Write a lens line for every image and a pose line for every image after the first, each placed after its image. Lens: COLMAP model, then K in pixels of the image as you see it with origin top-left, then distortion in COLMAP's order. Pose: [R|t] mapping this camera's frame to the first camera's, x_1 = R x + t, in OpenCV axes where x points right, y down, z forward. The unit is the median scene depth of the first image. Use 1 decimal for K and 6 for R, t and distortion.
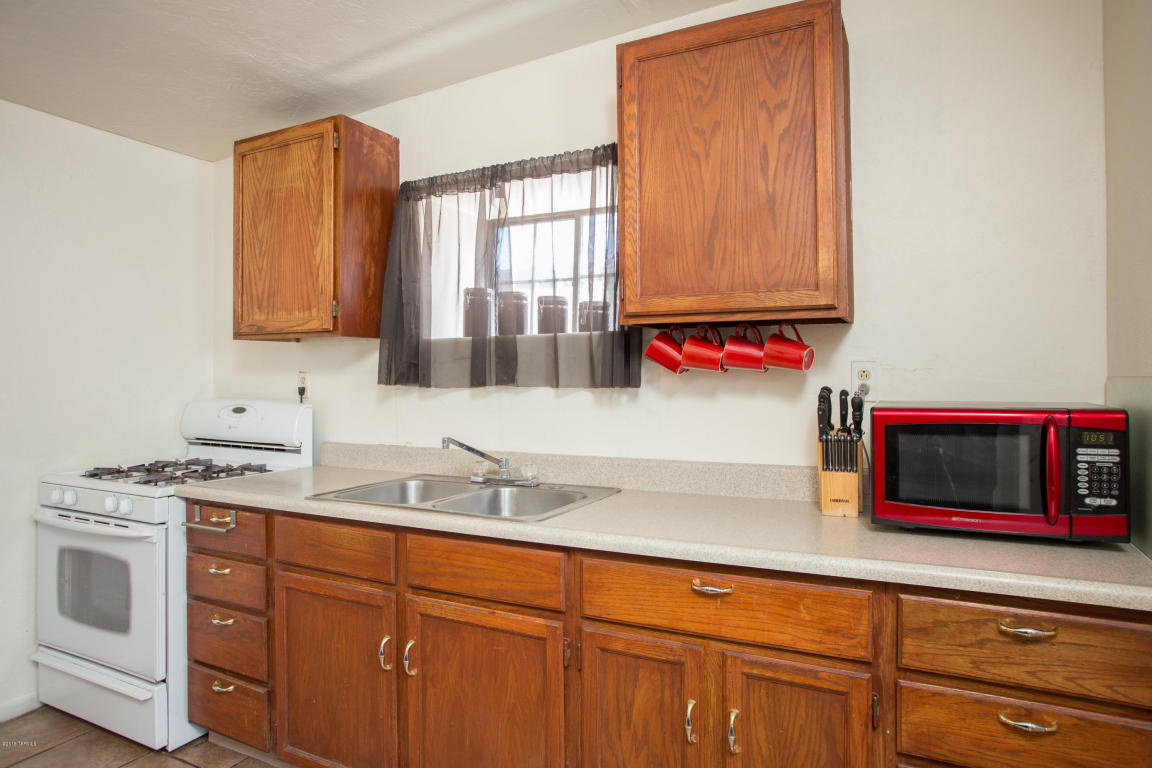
lens RADIAL K [[682.2, 0, 576.8], [0, 682.2, 373.6], [0, 0, 1]] dist [-0.013615, 0.001155]
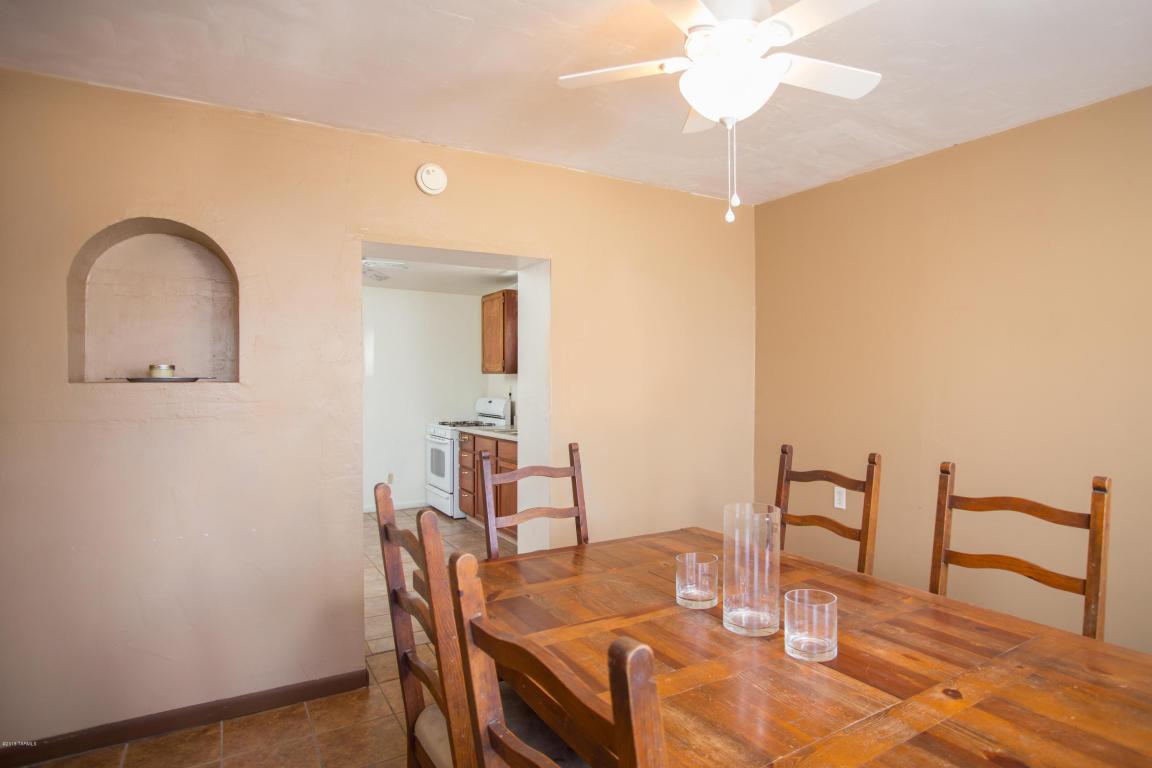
lens RADIAL K [[638.9, 0, 576.0], [0, 638.9, 384.0], [0, 0, 1]] dist [-0.000315, -0.000015]
pose [[0.825589, -0.004394, -0.564254, 1.307956], [0.002748, 0.999989, -0.003767, -0.002245], [0.564265, 0.001560, 0.825592, -0.914244]]
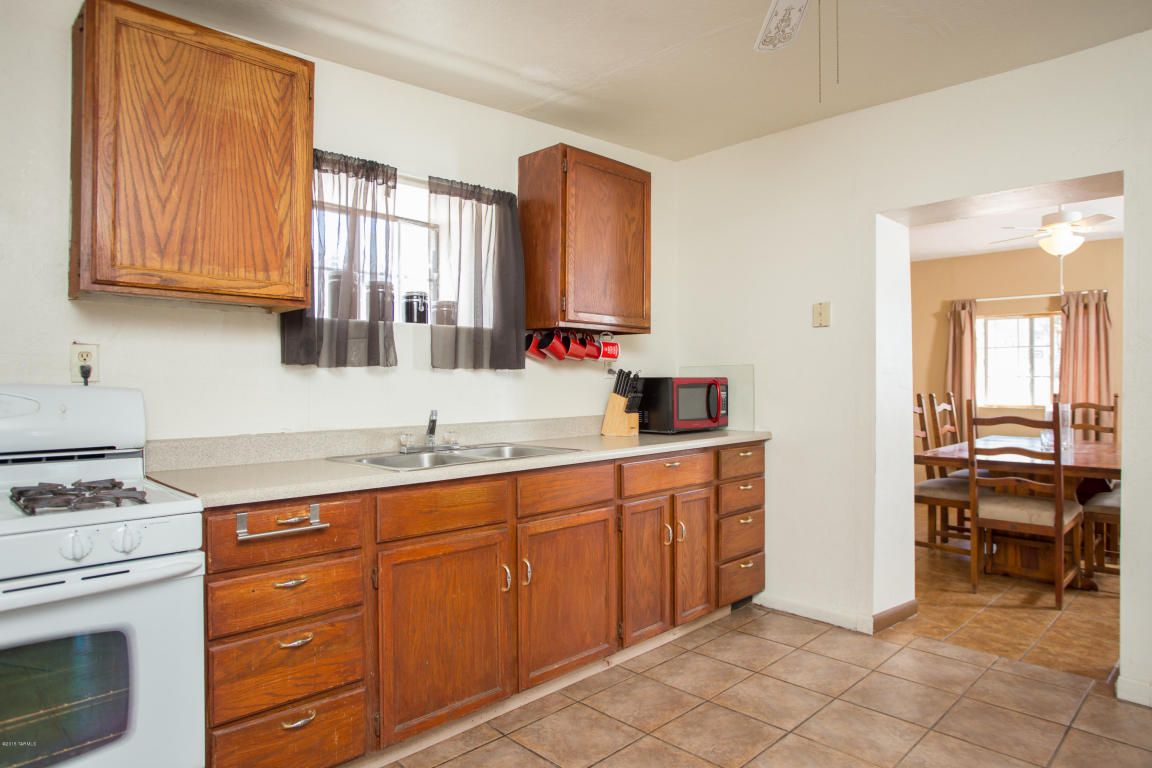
lens RADIAL K [[685.7, 0, 576.0], [0, 685.7, 384.0], [0, 0, 1]] dist [0.003354, 0.001772]
pose [[0.320354, 0.001053, 0.947297, -1.143222], [-0.000252, 0.999999, -0.001027, 0.049604], [-0.947298, 0.000090, 0.320354, 0.389454]]
